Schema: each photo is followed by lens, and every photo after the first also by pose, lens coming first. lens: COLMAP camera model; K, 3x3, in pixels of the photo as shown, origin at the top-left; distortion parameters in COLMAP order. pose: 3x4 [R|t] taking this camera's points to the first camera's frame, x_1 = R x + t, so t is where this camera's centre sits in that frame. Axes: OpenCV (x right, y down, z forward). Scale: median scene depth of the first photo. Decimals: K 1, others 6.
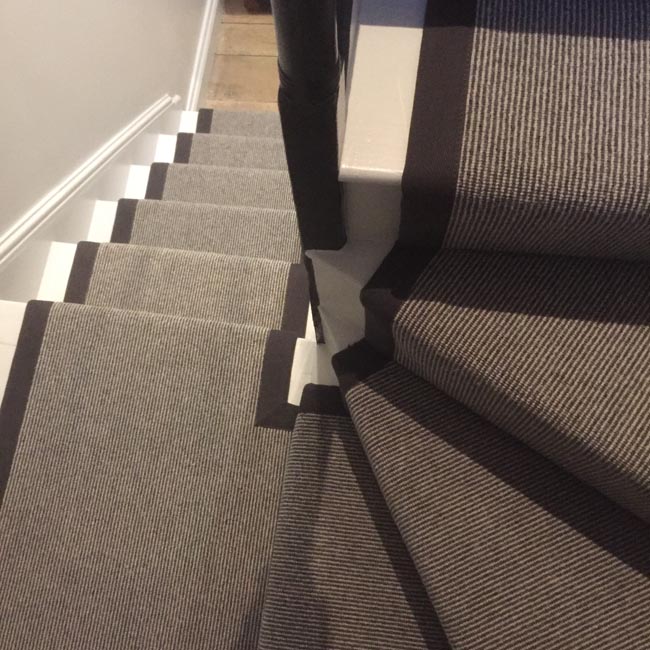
lens RADIAL K [[747.4, 0, 326.3], [0, 747.4, 324.1], [0, 0, 1]] dist [0.046004, 0.000000]
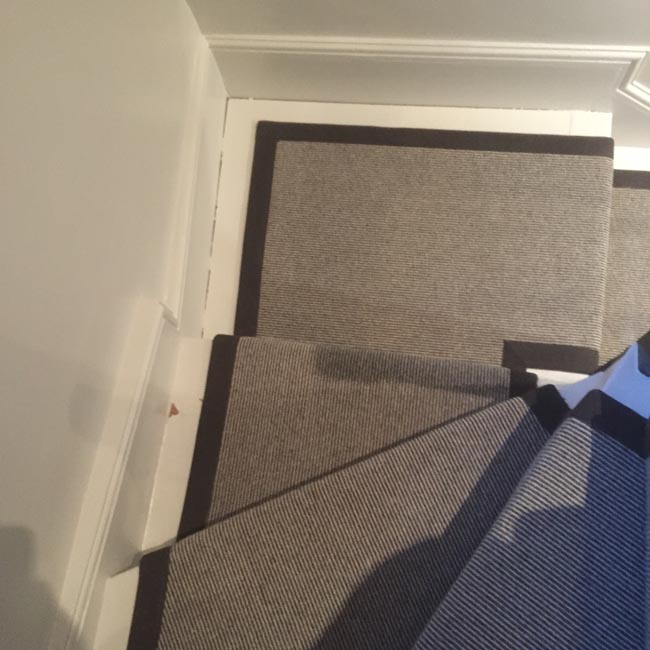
lens RADIAL K [[747.4, 0, 328.9], [0, 747.4, 328.7], [0, 0, 1]] dist [0.046004, 0.000000]
pose [[-0.002214, 0.978731, -0.205134, 0.124631], [-0.904009, 0.085738, 0.418829, -0.104308], [0.427509, 0.186370, 0.884592, -0.131916]]
